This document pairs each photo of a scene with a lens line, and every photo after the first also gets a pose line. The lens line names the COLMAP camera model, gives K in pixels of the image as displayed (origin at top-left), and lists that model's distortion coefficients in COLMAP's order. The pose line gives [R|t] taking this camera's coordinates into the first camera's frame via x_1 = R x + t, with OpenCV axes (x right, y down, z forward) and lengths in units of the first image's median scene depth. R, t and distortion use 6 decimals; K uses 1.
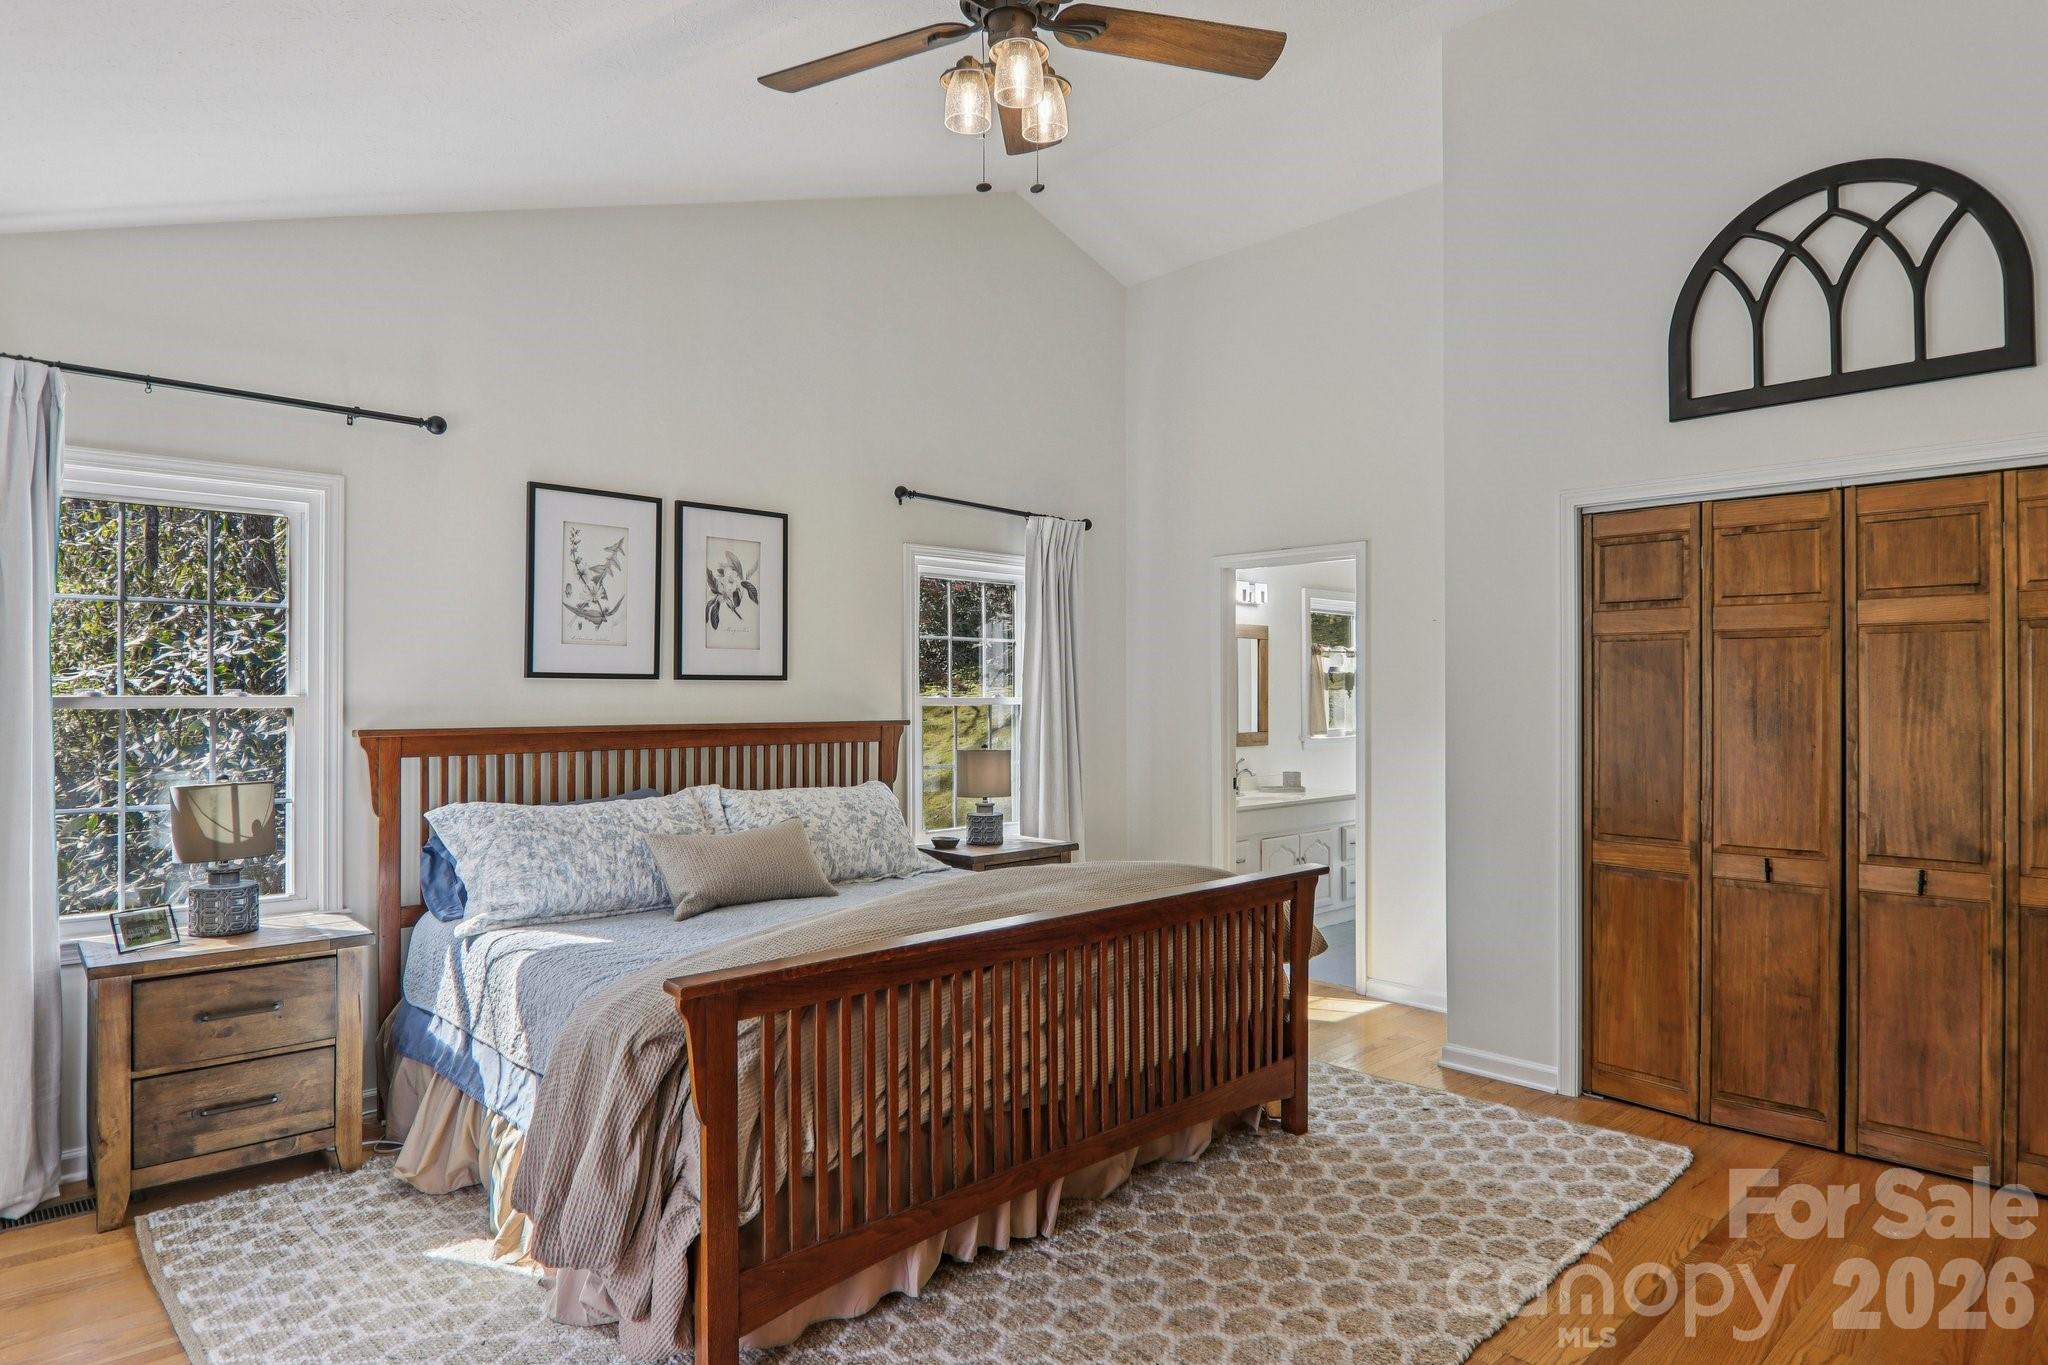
lens RADIAL K [[1155.3, 0, 1025.0], [0, 1155.3, 679.2], [0, 0, 1]] dist [-0.005193, -0.008718]
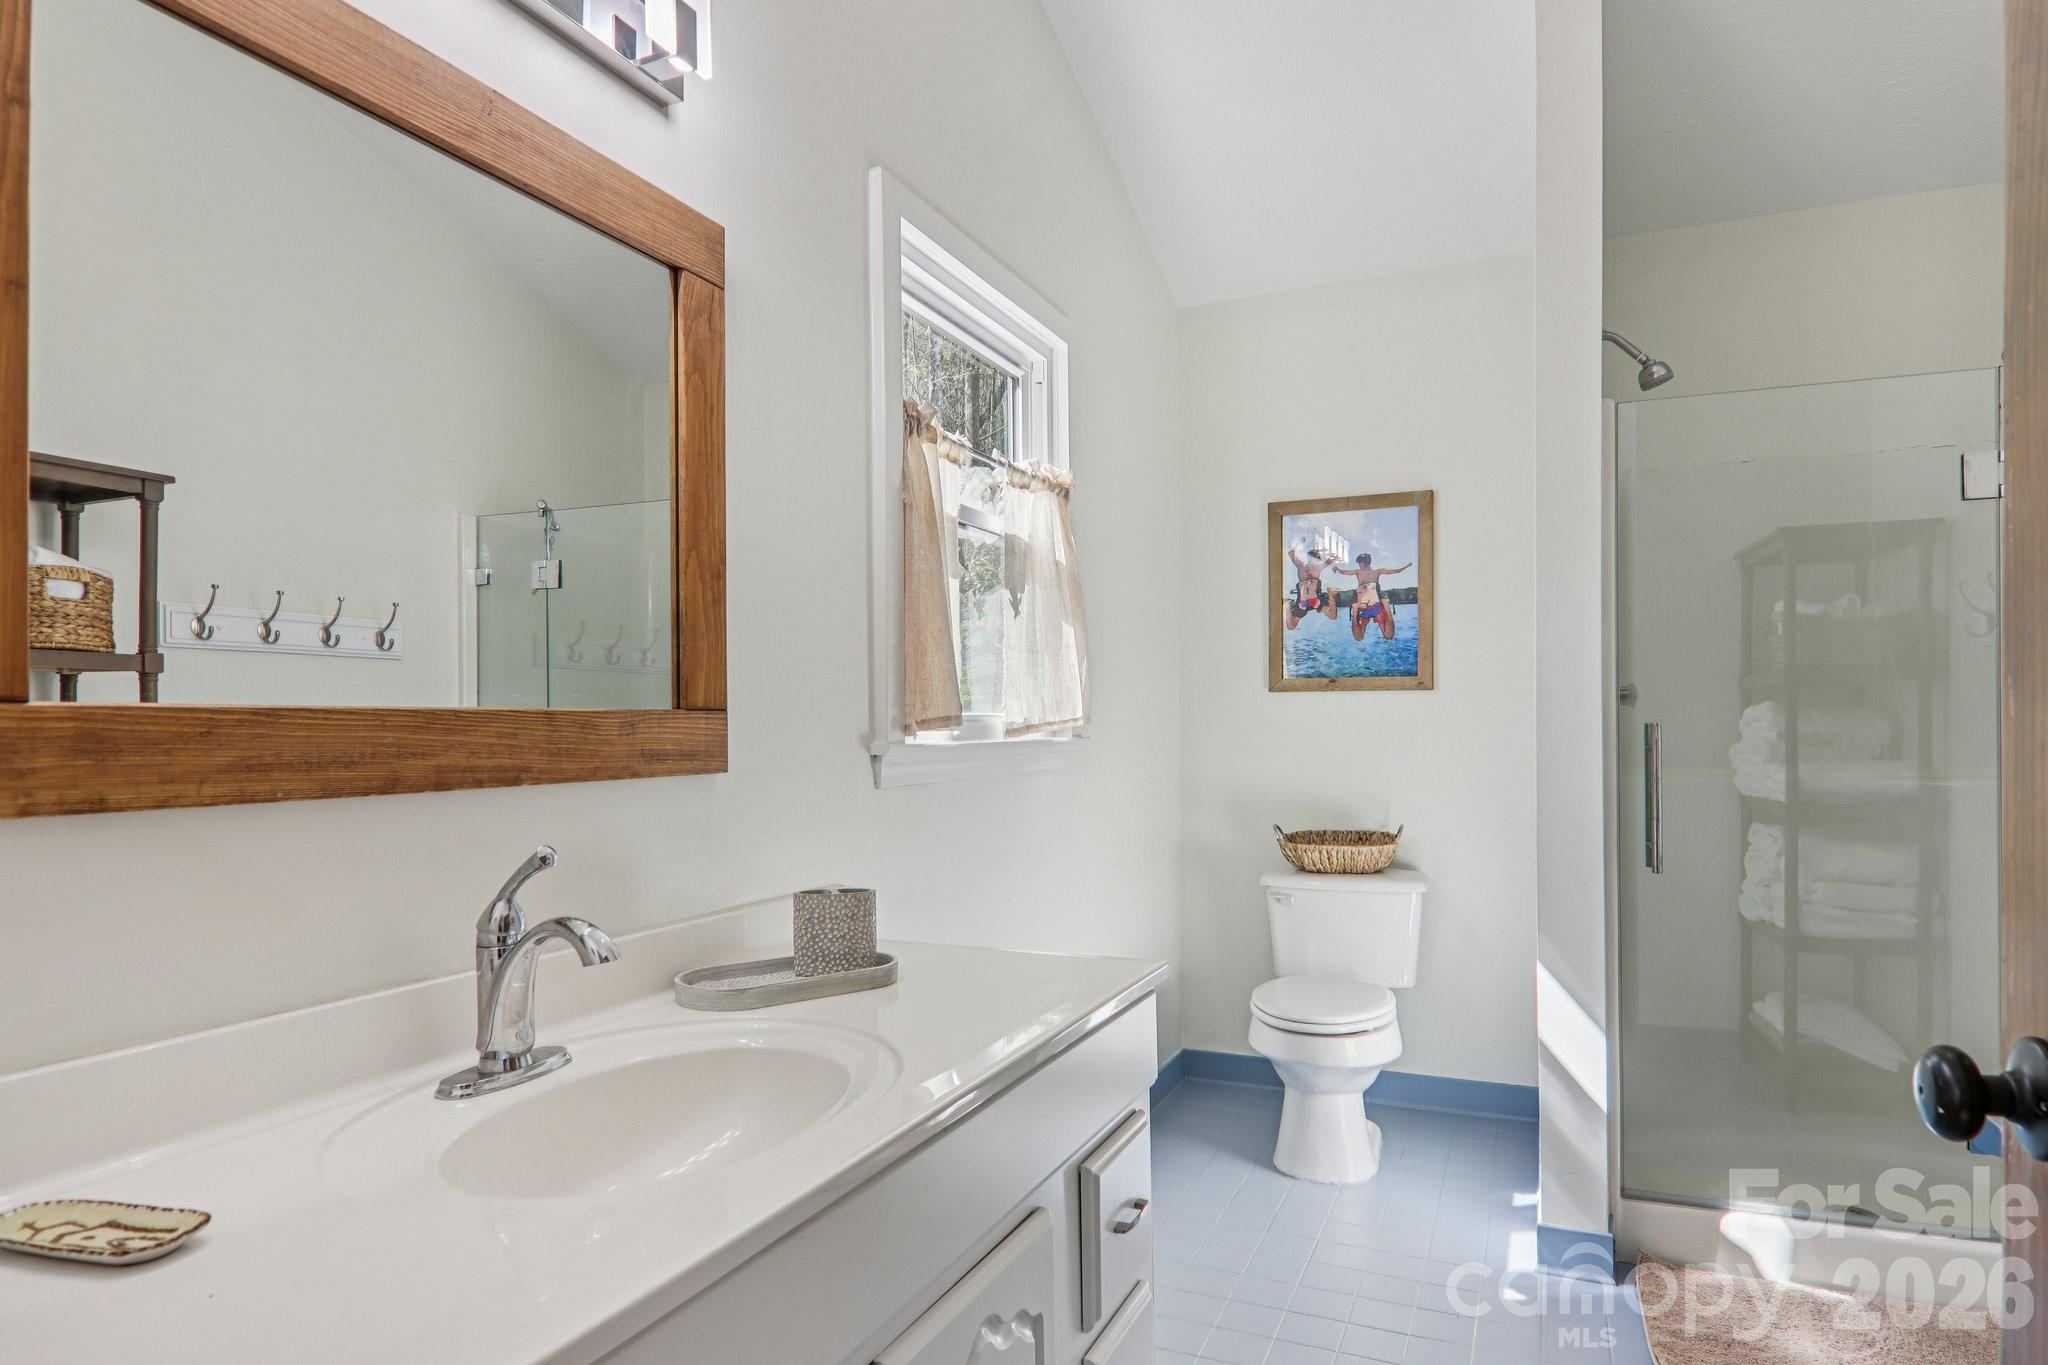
lens RADIAL K [[1155.3, 0, 1028.4], [0, 1155.3, 698.6], [0, 0, 1]] dist [-0.005193, -0.008718]
pose [[0.926719, -0.004985, 0.375721, 0.182032], [0.010349, 0.999871, -0.012260, 0.046728], [-0.375612, 0.015250, 0.926652, 0.779012]]
